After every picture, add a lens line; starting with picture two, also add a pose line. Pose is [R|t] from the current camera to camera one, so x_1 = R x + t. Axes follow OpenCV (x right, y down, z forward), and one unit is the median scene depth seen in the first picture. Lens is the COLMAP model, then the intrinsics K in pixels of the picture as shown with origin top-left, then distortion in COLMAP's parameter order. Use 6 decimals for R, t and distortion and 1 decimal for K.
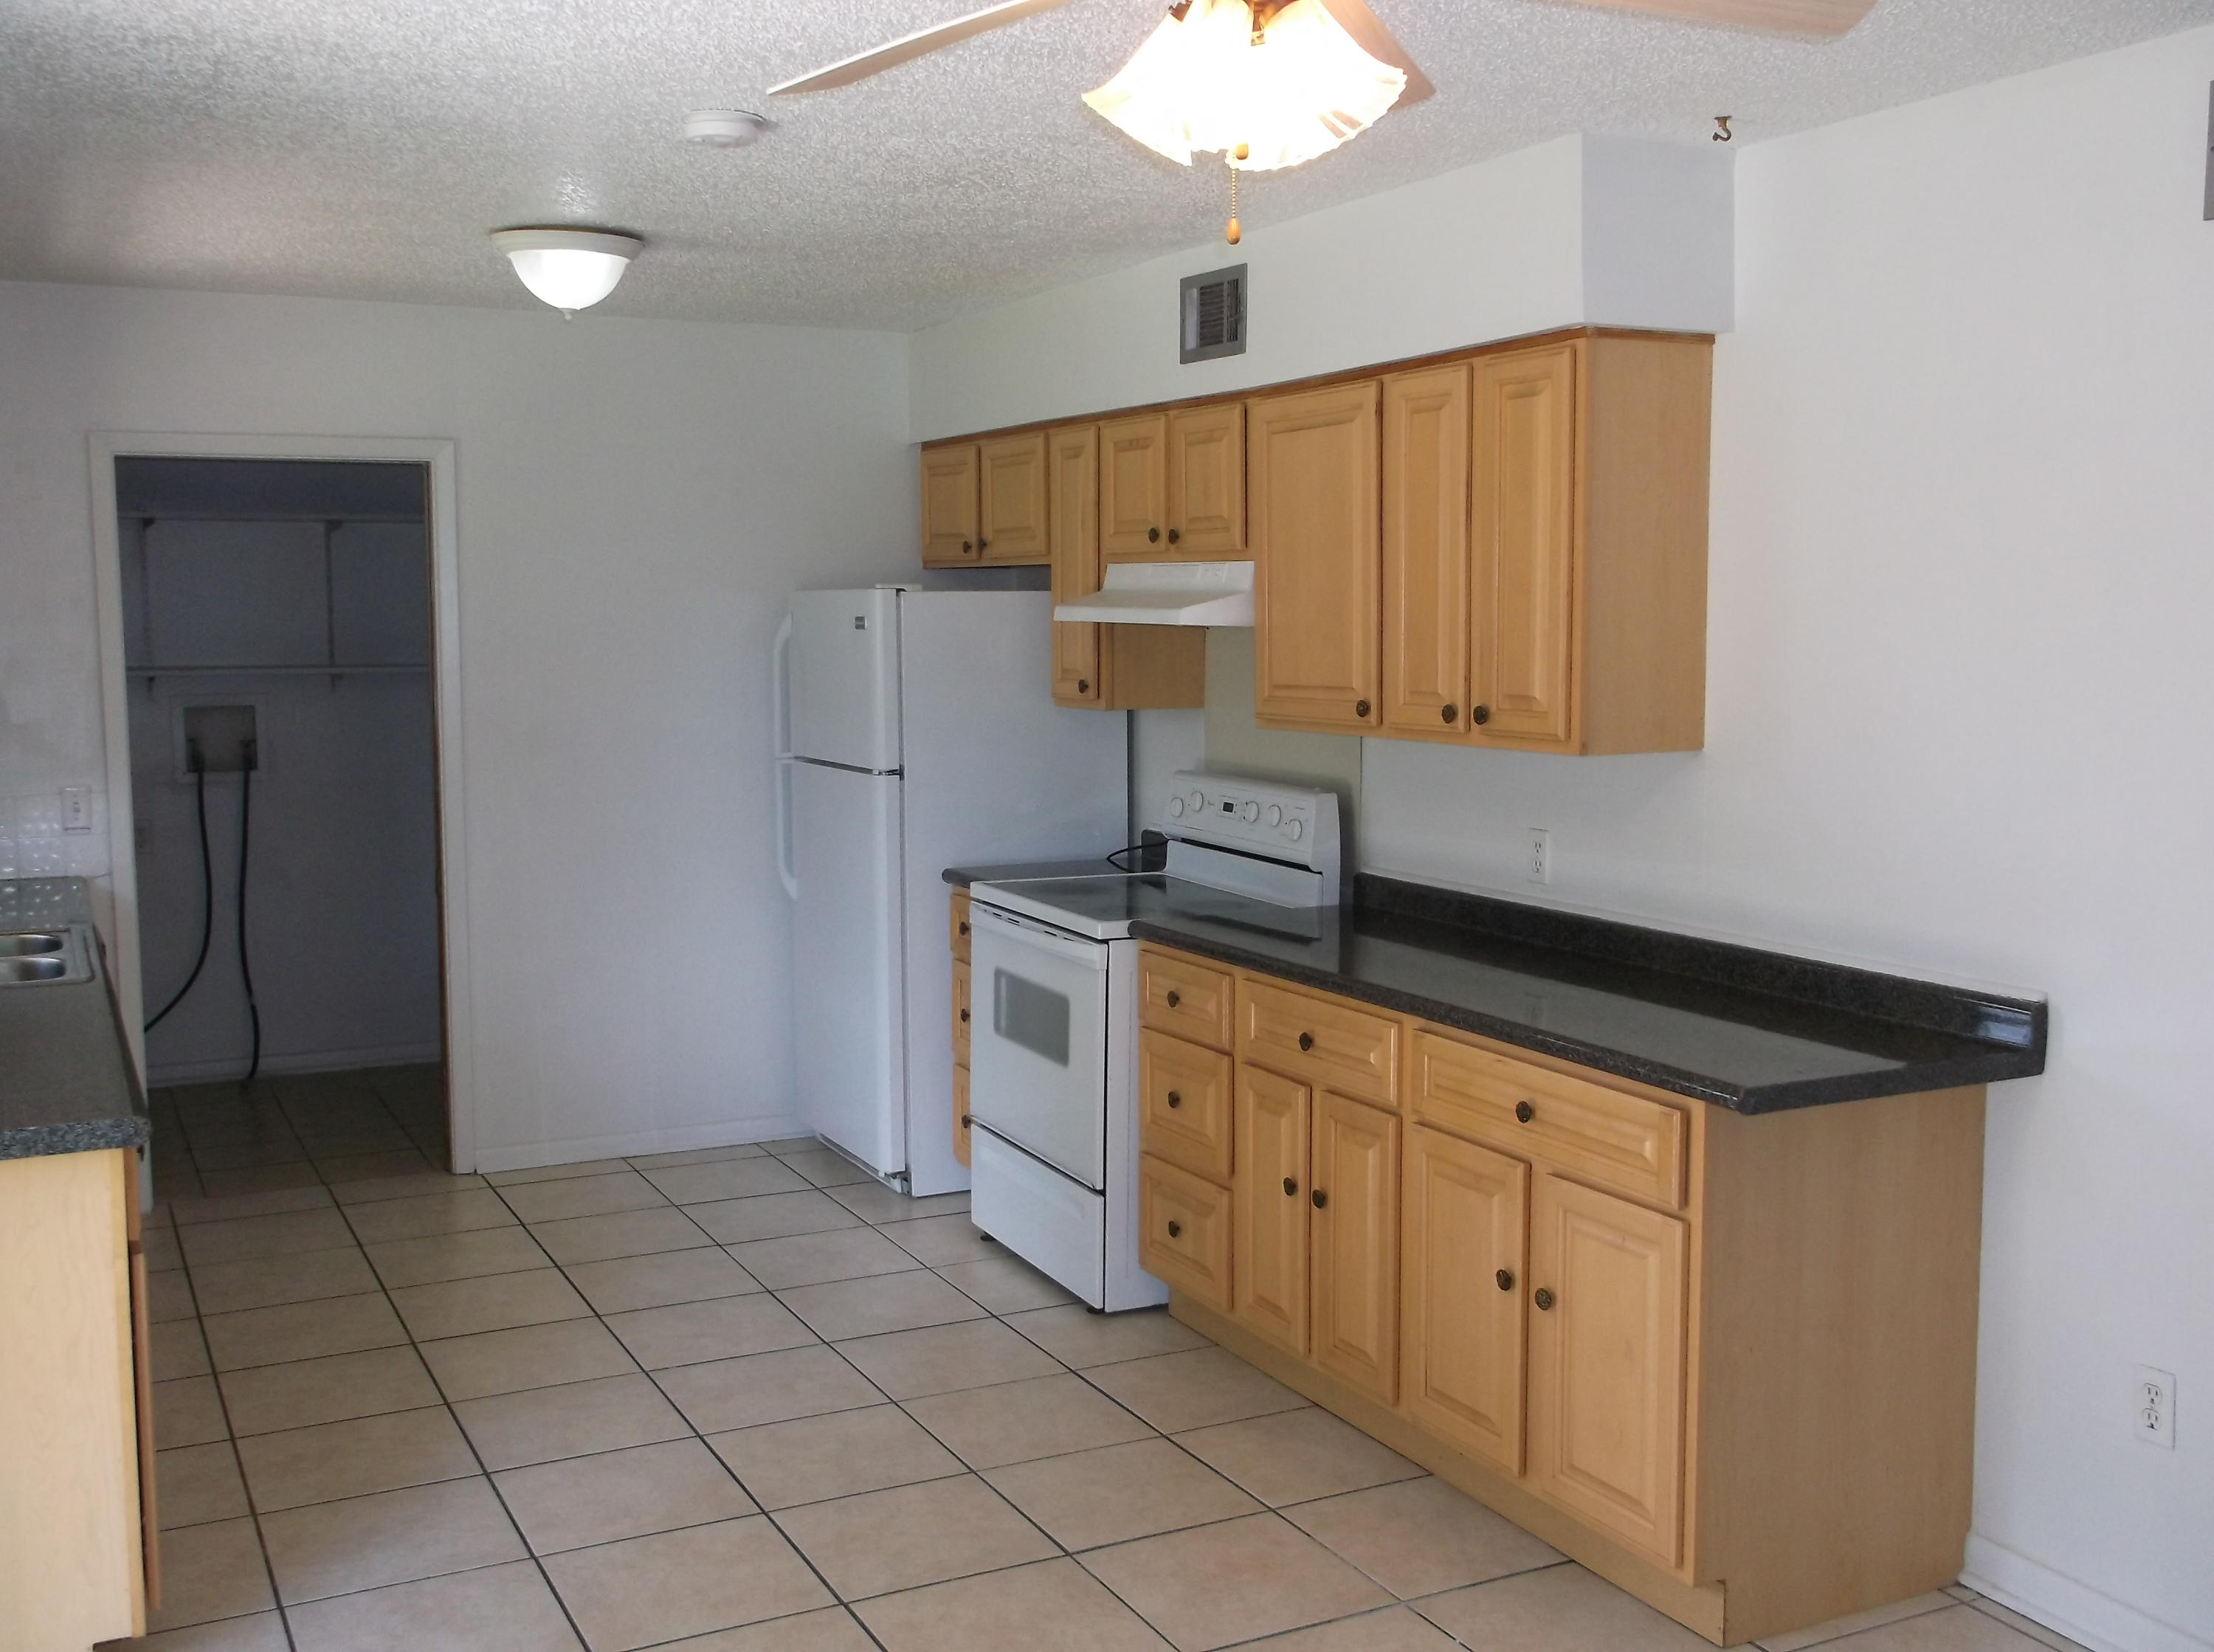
lens RADIAL K [[2194.0, 0, 1108.3], [0, 2194.0, 826.4], [0, 0, 1]] dist [0.005340, 0.000000]
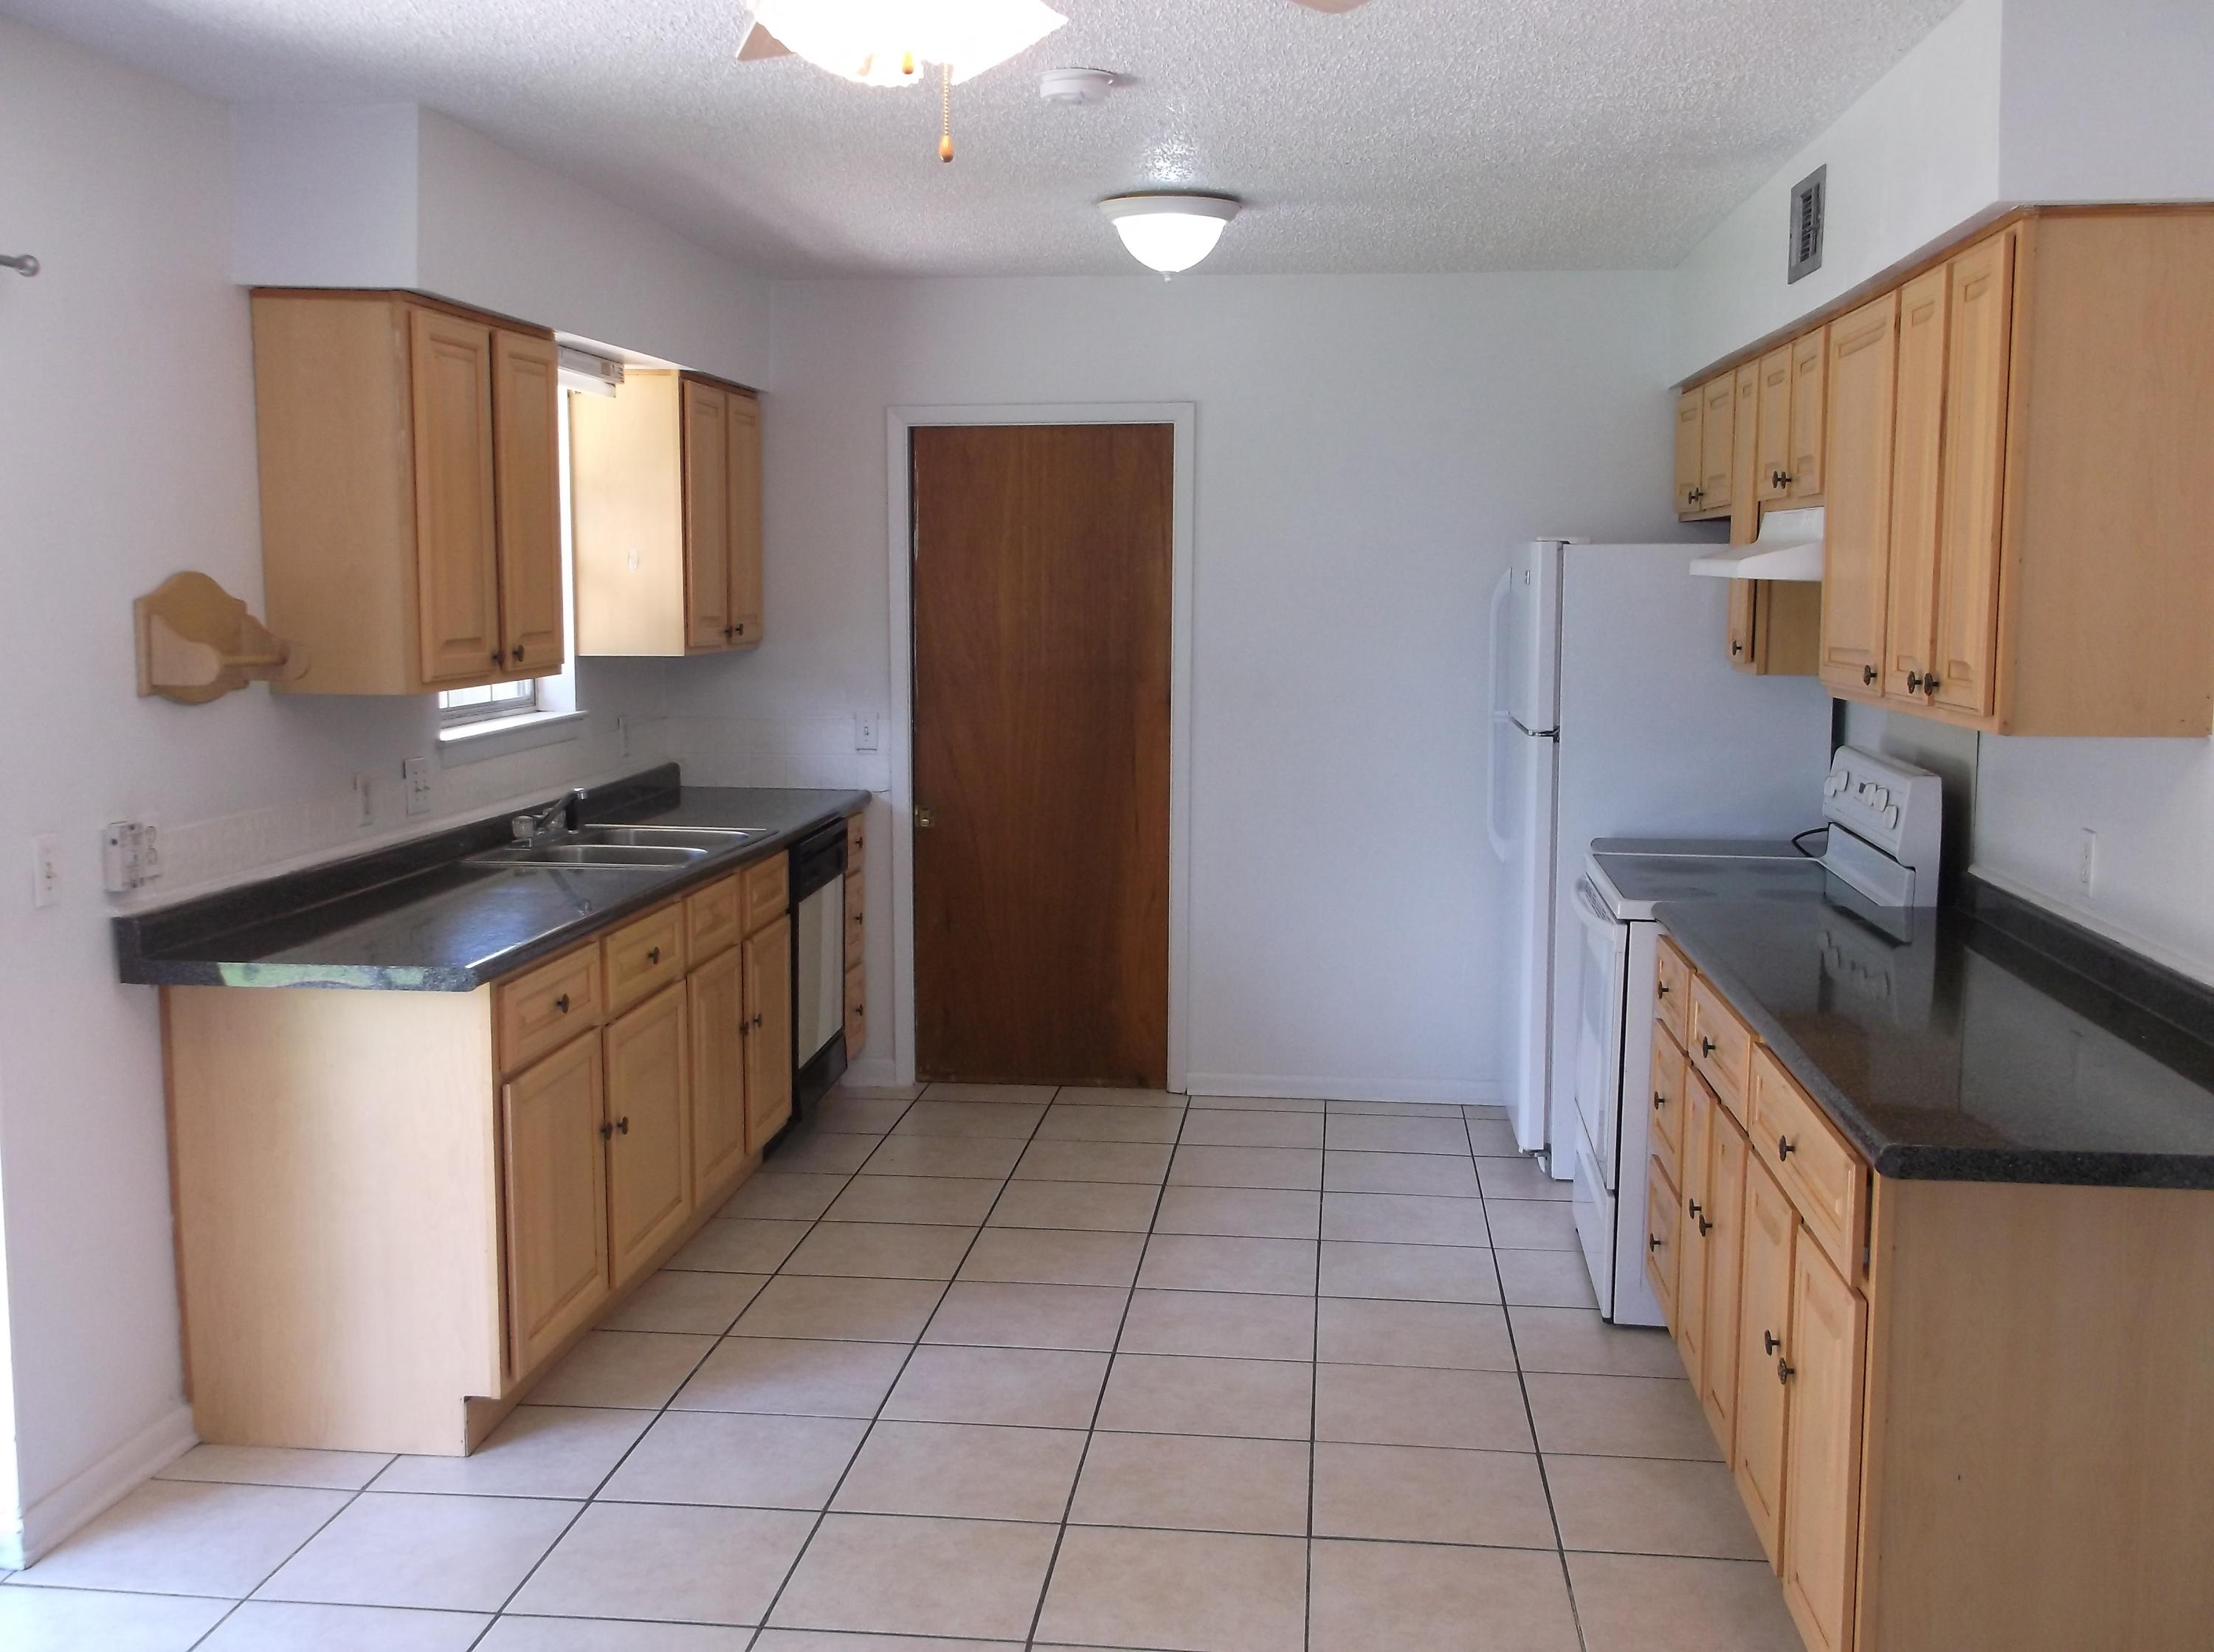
lens RADIAL K [[2194.0, 0, 1102.7], [0, 2194.0, 822.5], [0, 0, 1]] dist [0.005340, 0.000000]
pose [[0.834712, 0.067037, -0.546591, 0.311630], [-0.060191, 0.997722, 0.030446, -0.003810], [0.547388, 0.007486, 0.836846, 0.107526]]
